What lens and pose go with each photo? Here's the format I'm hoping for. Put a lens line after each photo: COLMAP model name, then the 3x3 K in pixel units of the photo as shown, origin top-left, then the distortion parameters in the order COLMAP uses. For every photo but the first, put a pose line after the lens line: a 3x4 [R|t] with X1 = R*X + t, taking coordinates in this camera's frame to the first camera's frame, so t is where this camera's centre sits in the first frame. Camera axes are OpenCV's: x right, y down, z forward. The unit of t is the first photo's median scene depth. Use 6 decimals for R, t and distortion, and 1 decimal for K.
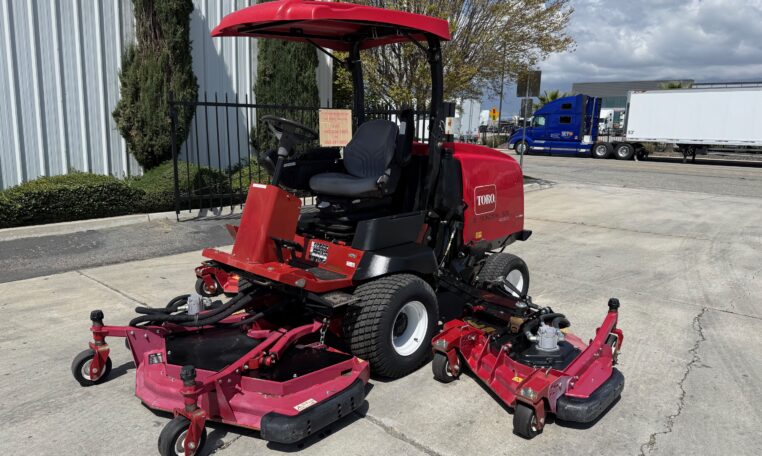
lens RADIAL K [[530.0, 0, 381.0], [0, 530.0, 228.0], [0, 0, 1]] dist [0.108578, -0.173797]
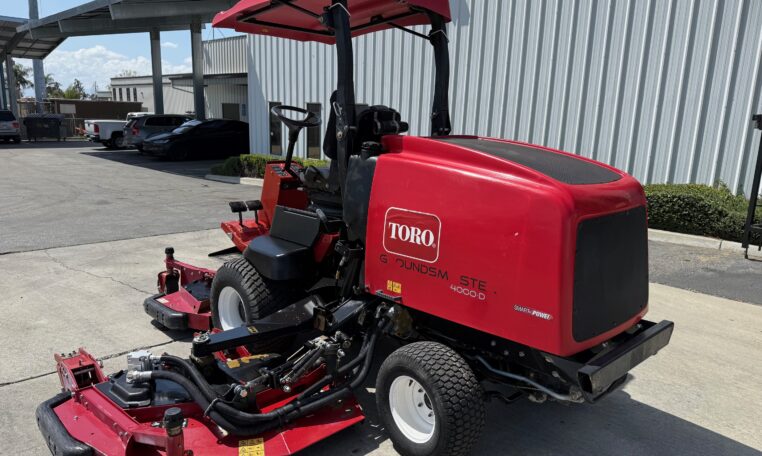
lens RADIAL K [[531.4, 0, 379.3], [0, 531.4, 230.0], [0, 0, 1]] dist [0.081110, -0.100043]
pose [[-0.066629, 0.175602, -0.982204, 0.470359], [-0.211568, 0.959521, 0.185898, -0.097119], [0.975089, 0.220189, -0.026780, 0.598034]]
